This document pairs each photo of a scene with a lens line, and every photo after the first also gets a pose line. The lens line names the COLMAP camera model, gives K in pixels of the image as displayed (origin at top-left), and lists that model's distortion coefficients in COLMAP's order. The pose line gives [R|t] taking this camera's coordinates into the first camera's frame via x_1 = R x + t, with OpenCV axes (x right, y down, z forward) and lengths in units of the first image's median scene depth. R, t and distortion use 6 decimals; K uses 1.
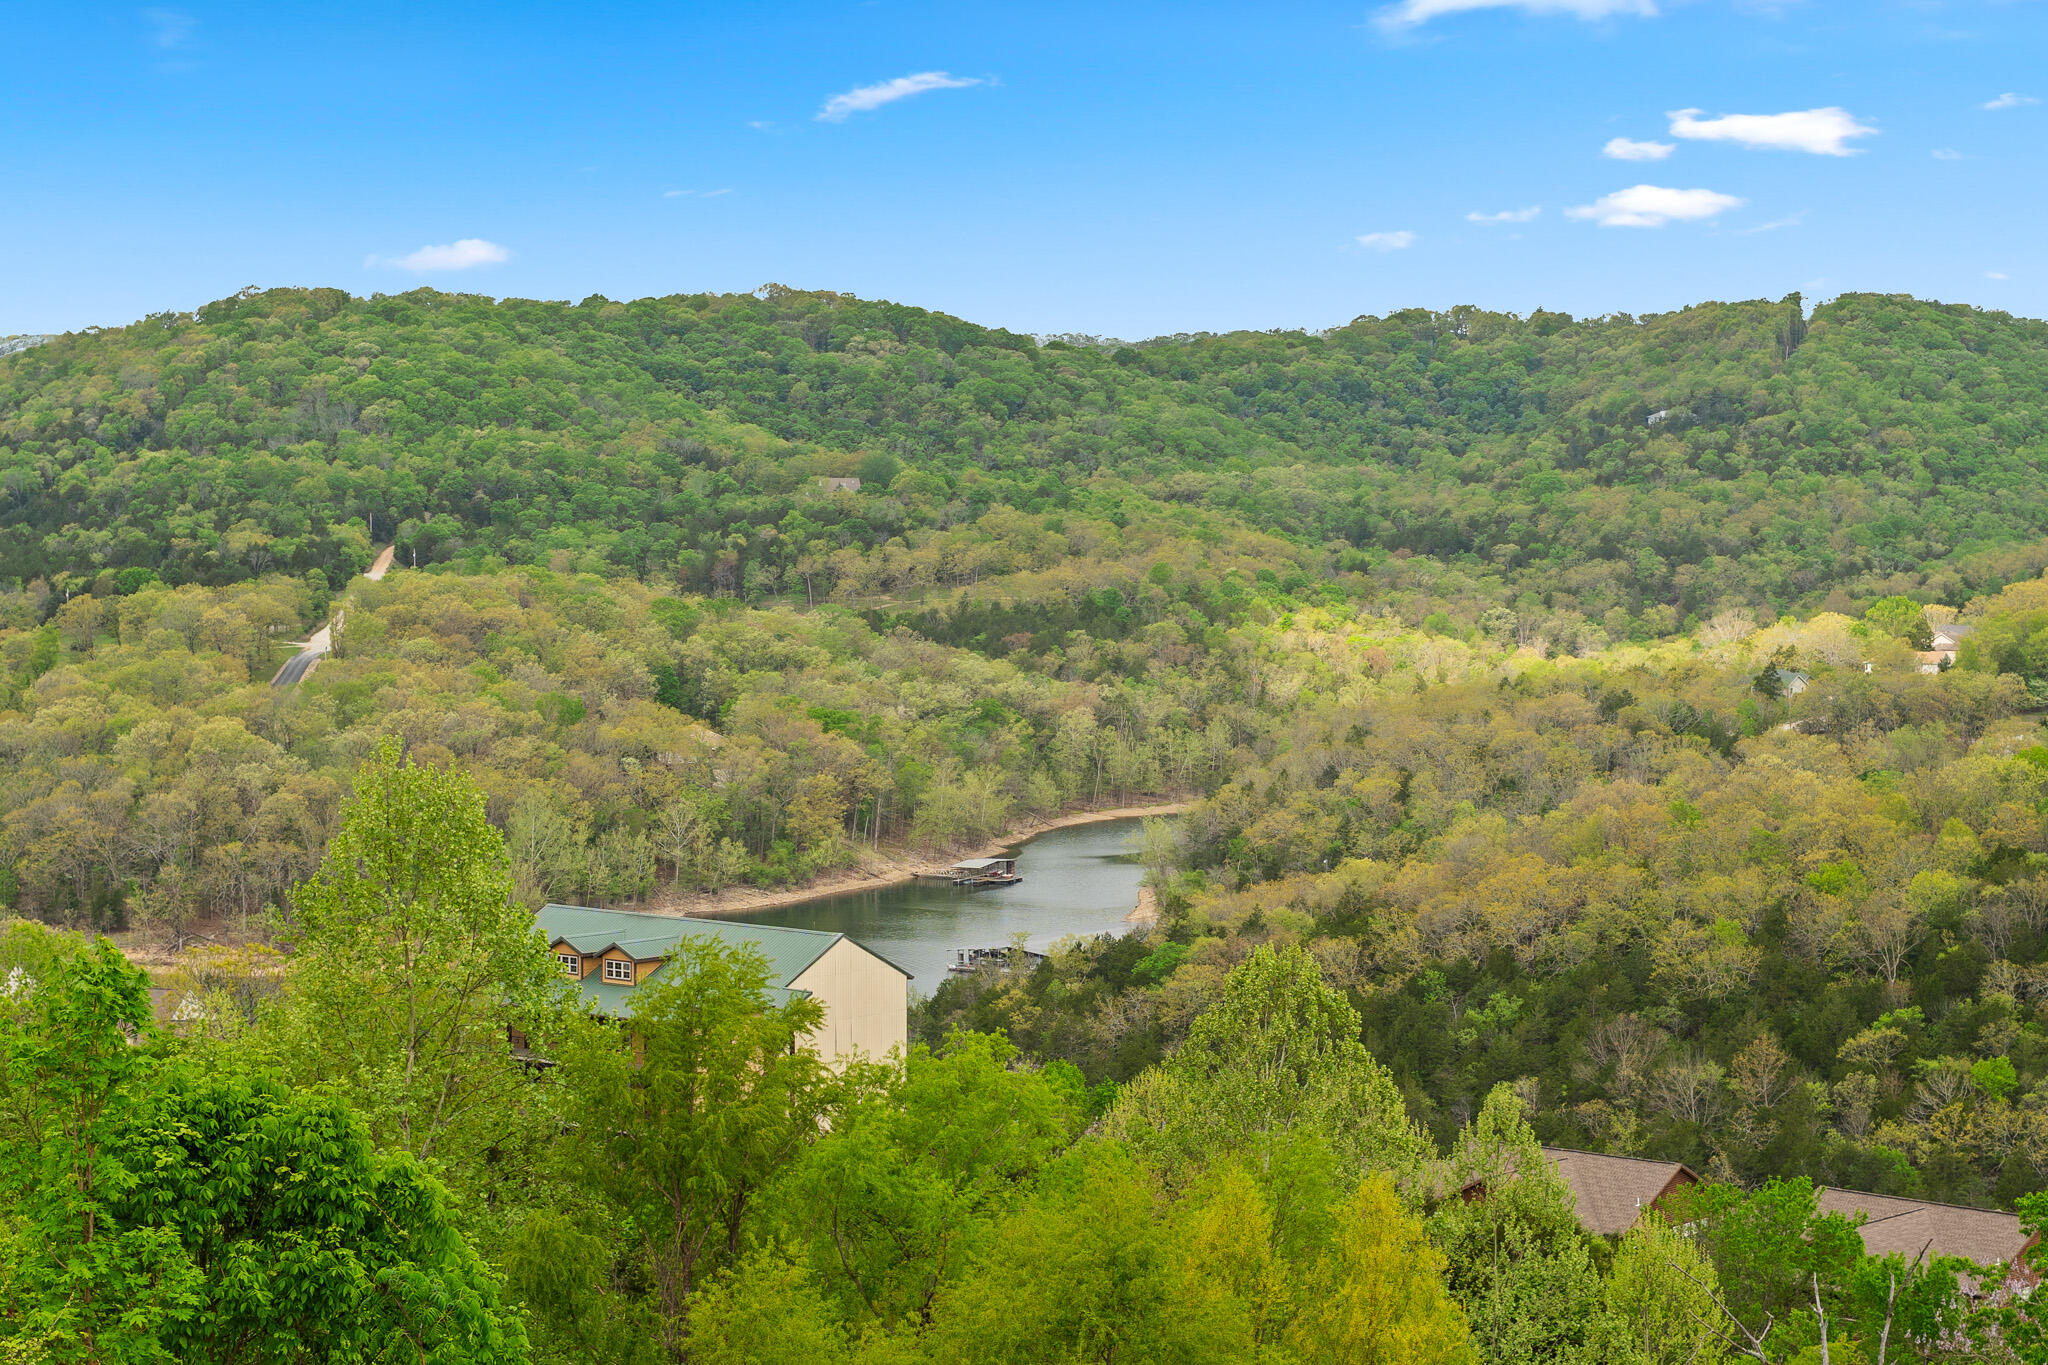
lens RADIAL K [[4550.4, 0, 1017.7], [0, 4550.4, 673.5], [0, 0, 1]] dist [0.029232, 0.000000]
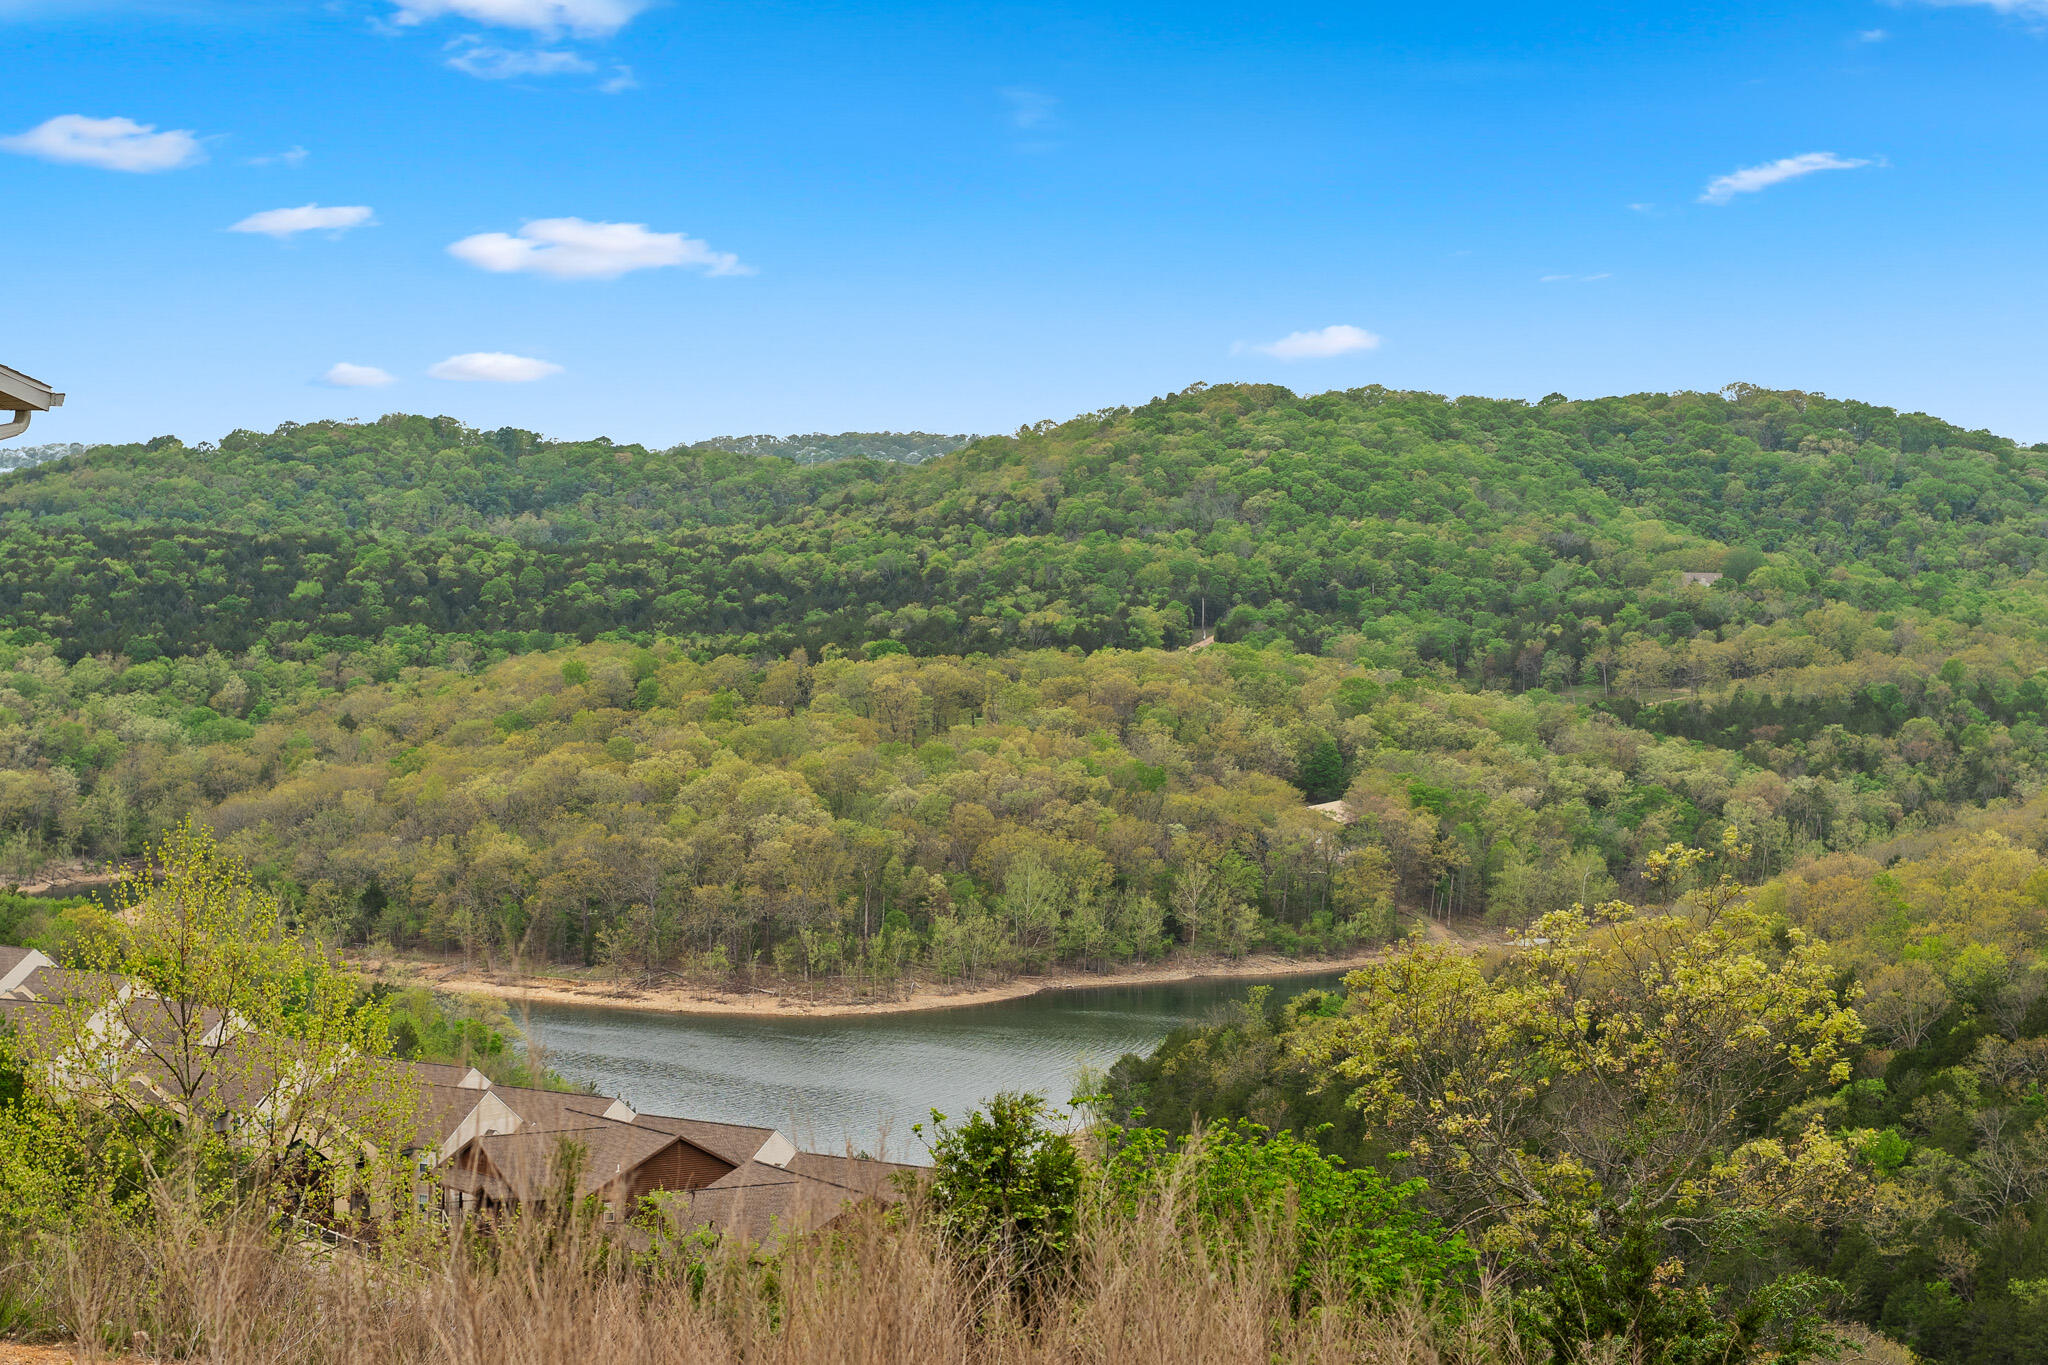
lens RADIAL K [[4550.4, 0, 1089.8], [0, 4550.4, 647.1], [0, 0, 1]] dist [0.029232, 0.000000]
pose [[0.961562, 0.018960, -0.273933, 0.108183], [-0.027691, 0.999223, -0.028039, 0.004979], [0.273188, 0.034547, 0.961340, 0.008779]]
